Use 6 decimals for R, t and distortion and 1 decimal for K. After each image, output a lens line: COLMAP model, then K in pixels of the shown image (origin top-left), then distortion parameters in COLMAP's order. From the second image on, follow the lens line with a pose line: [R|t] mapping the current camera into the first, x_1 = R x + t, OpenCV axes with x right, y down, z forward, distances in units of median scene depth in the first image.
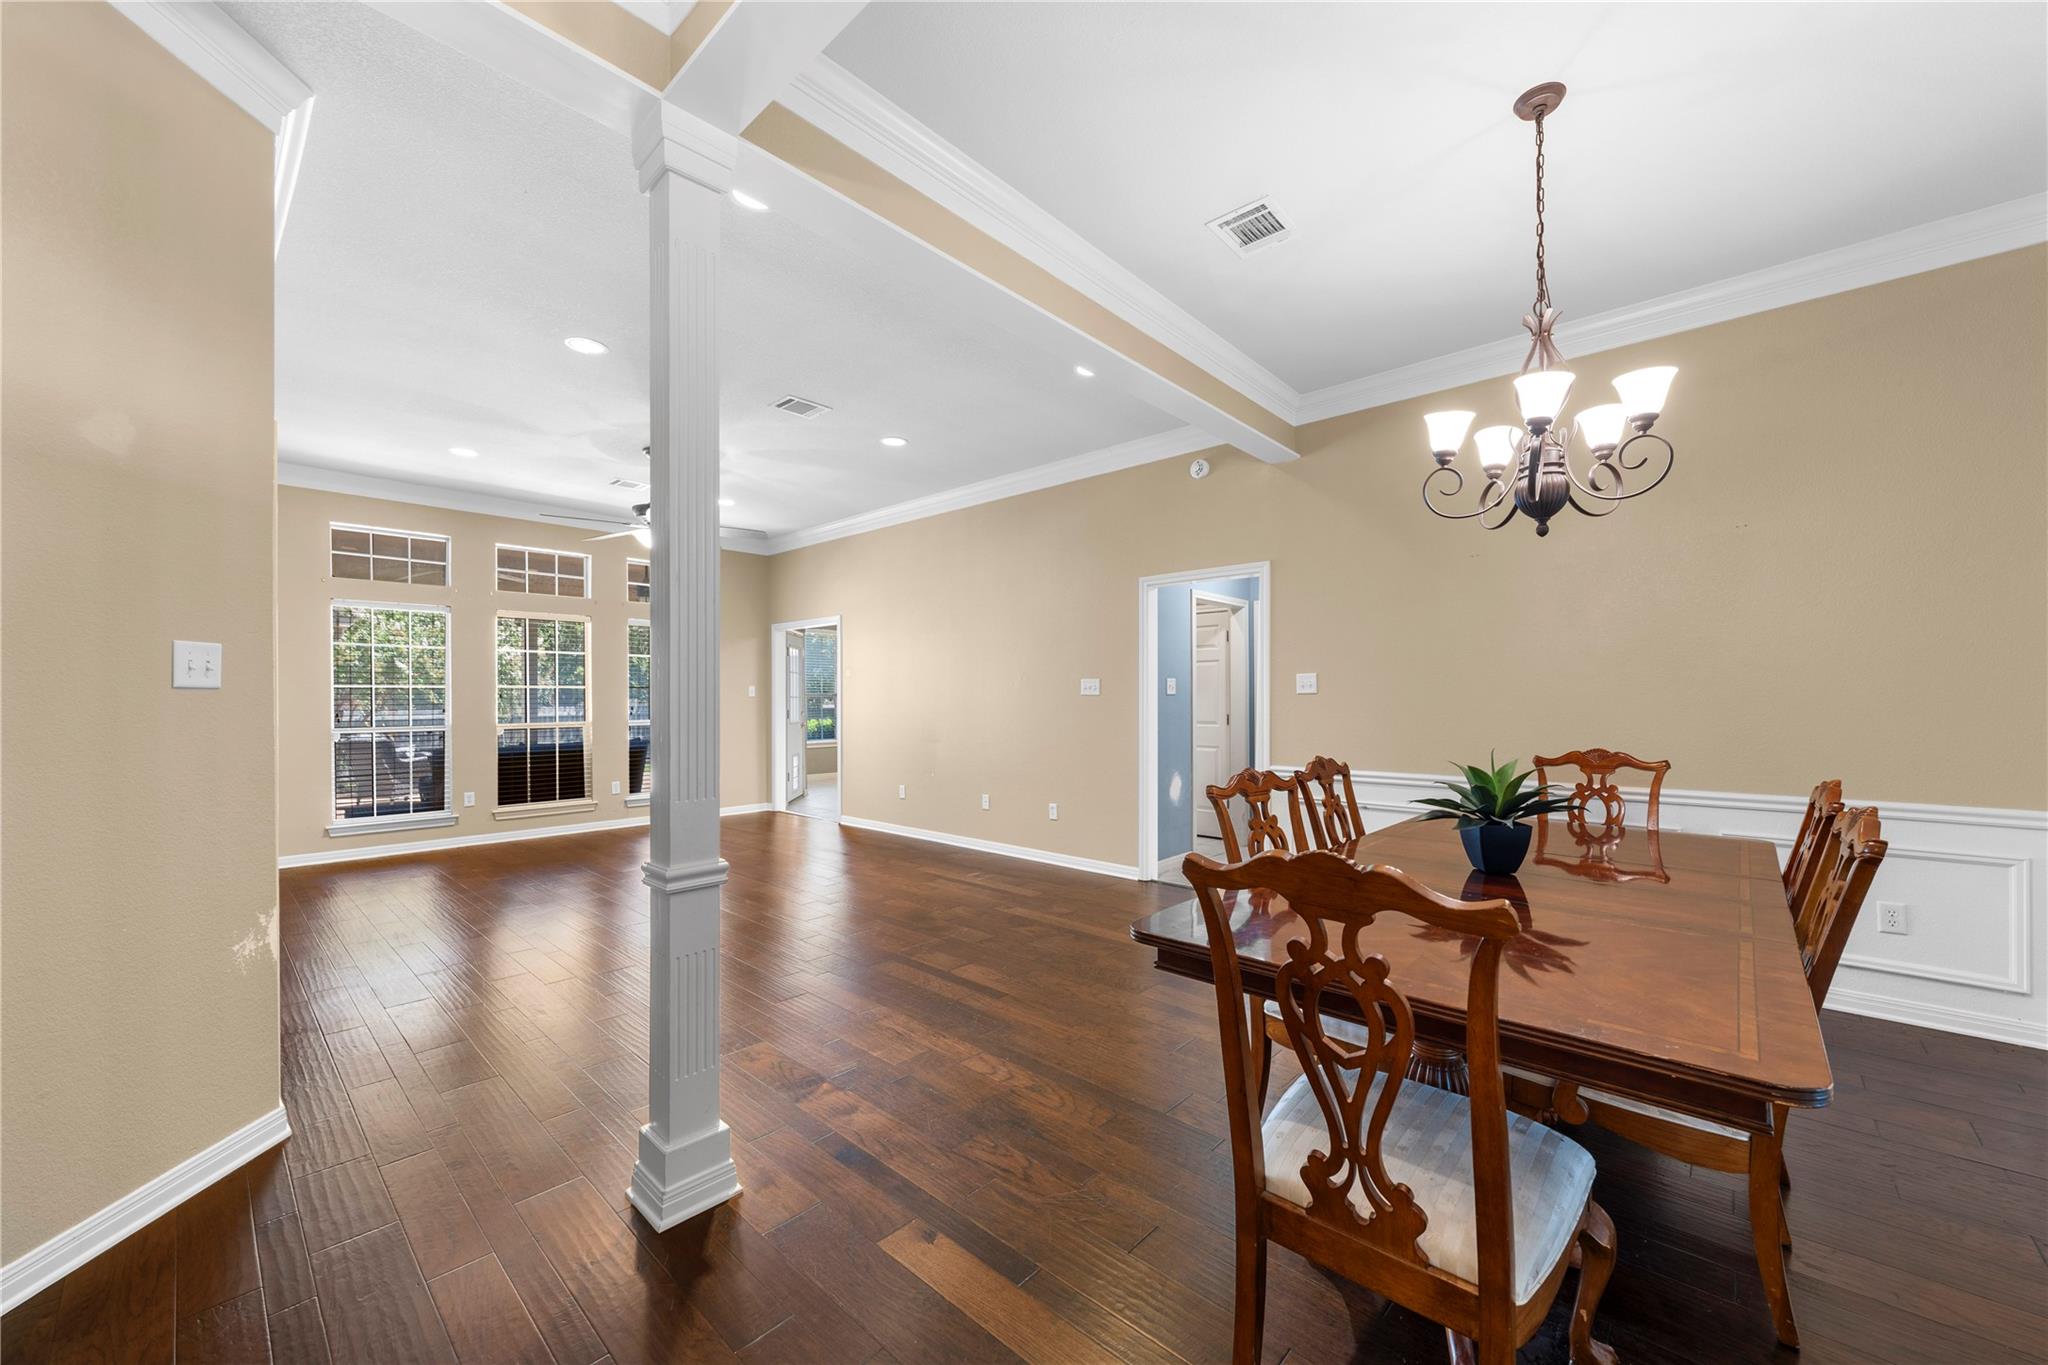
lens RADIAL K [[816.5, 0, 1024.0], [0, 816.5, 682.5], [0, 0, 1]] dist [0.016789, 0.000142]
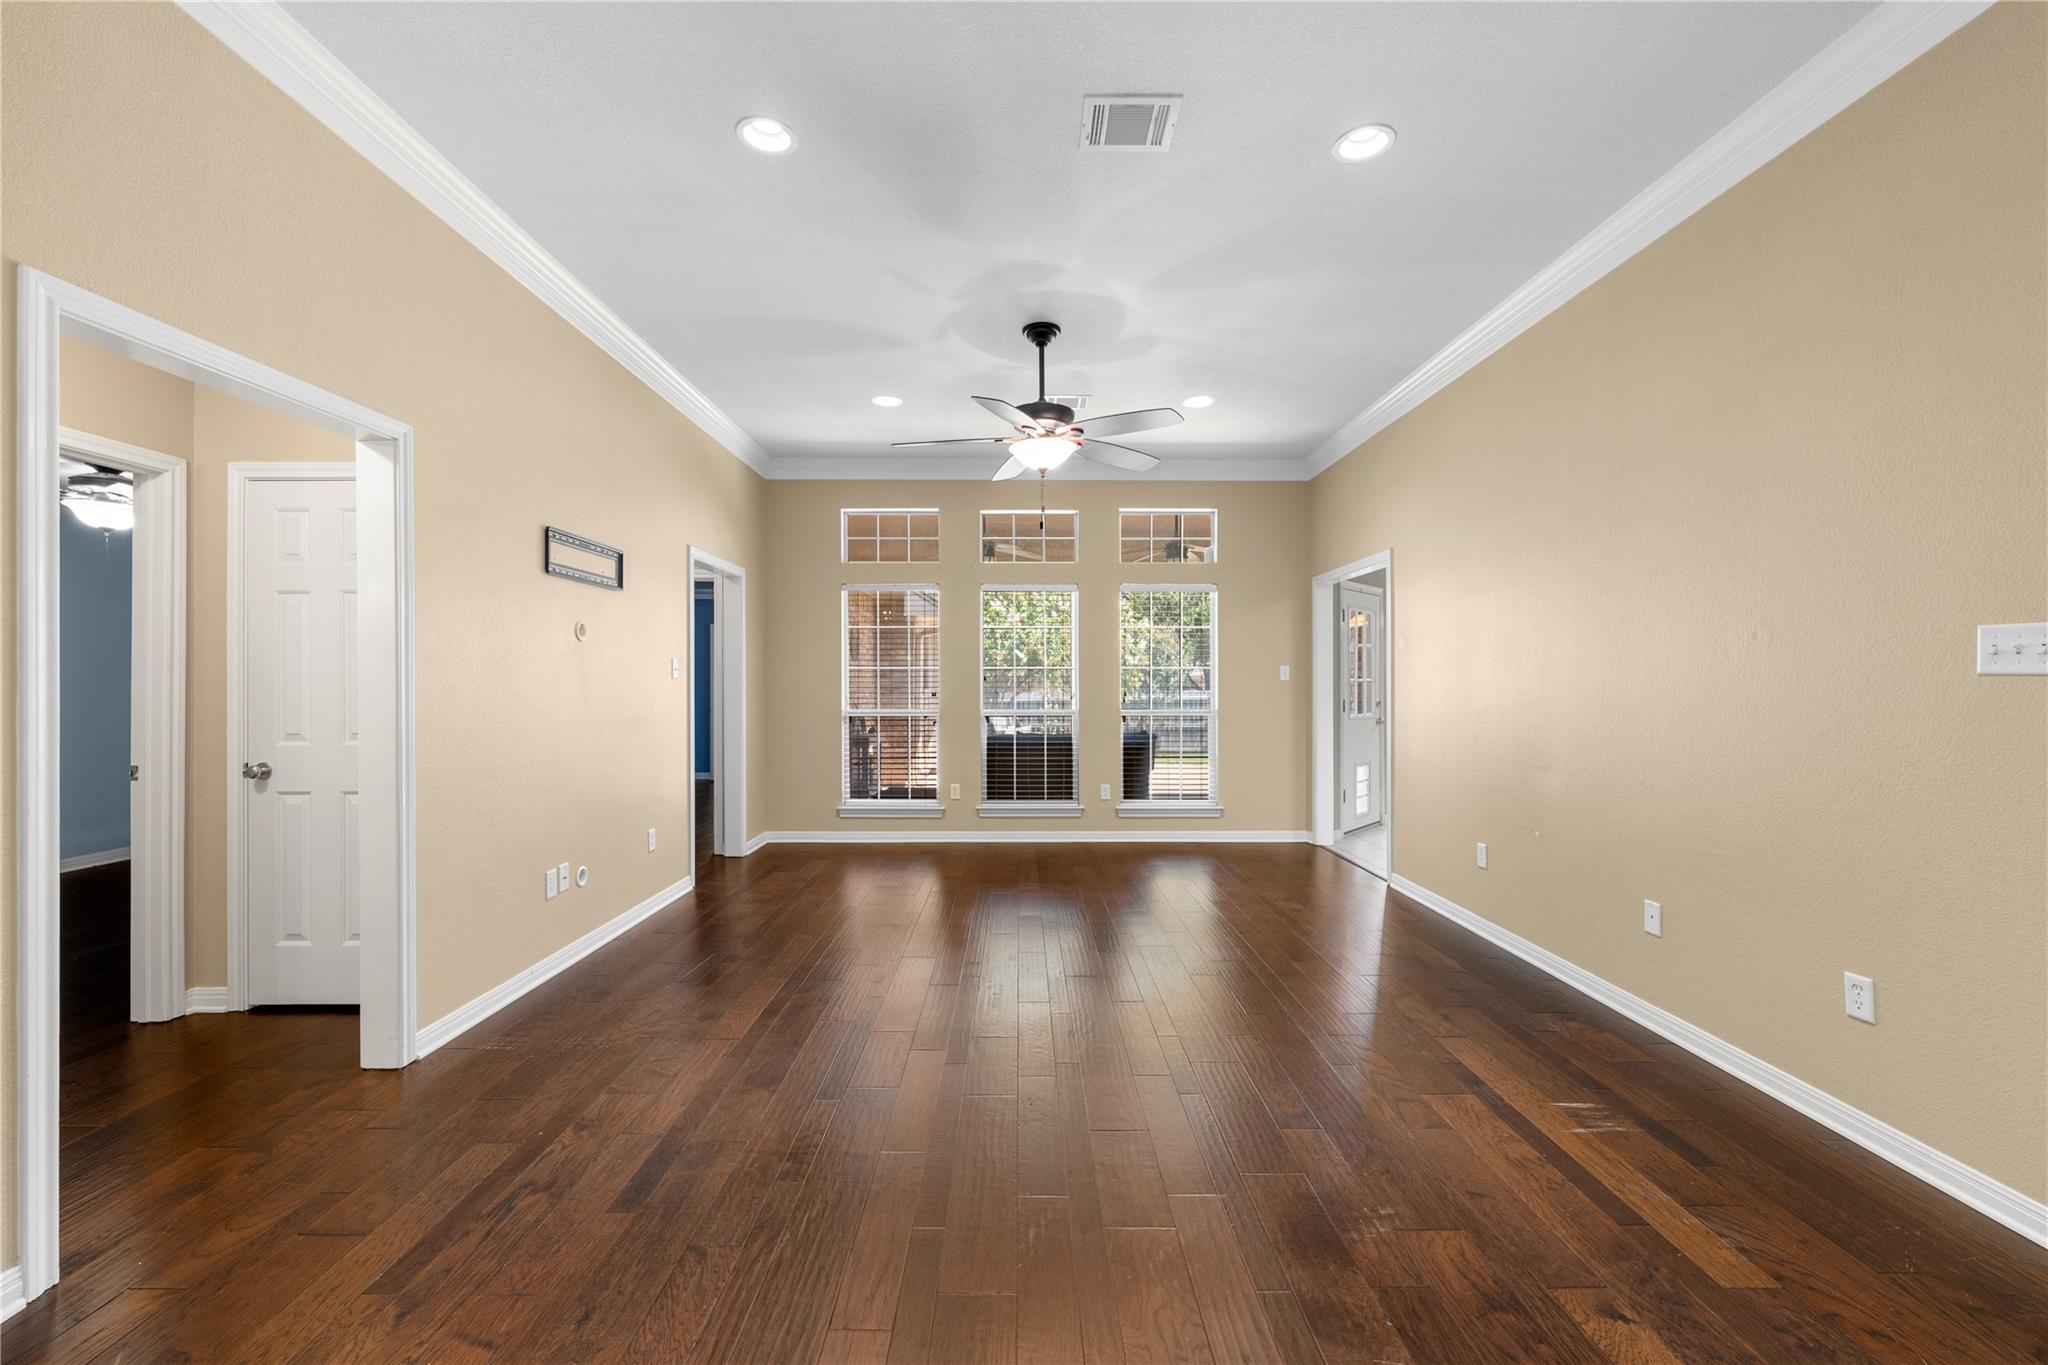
lens RADIAL K [[816.5, 0, 1024.0], [0, 816.5, 682.5], [0, 0, 1]] dist [0.016789, 0.000142]
pose [[0.678390, 0.000963, -0.734701, 0.046072], [0.013483, 0.999814, 0.013761, 0.008056], [0.734578, -0.019241, 0.678251, 0.415969]]
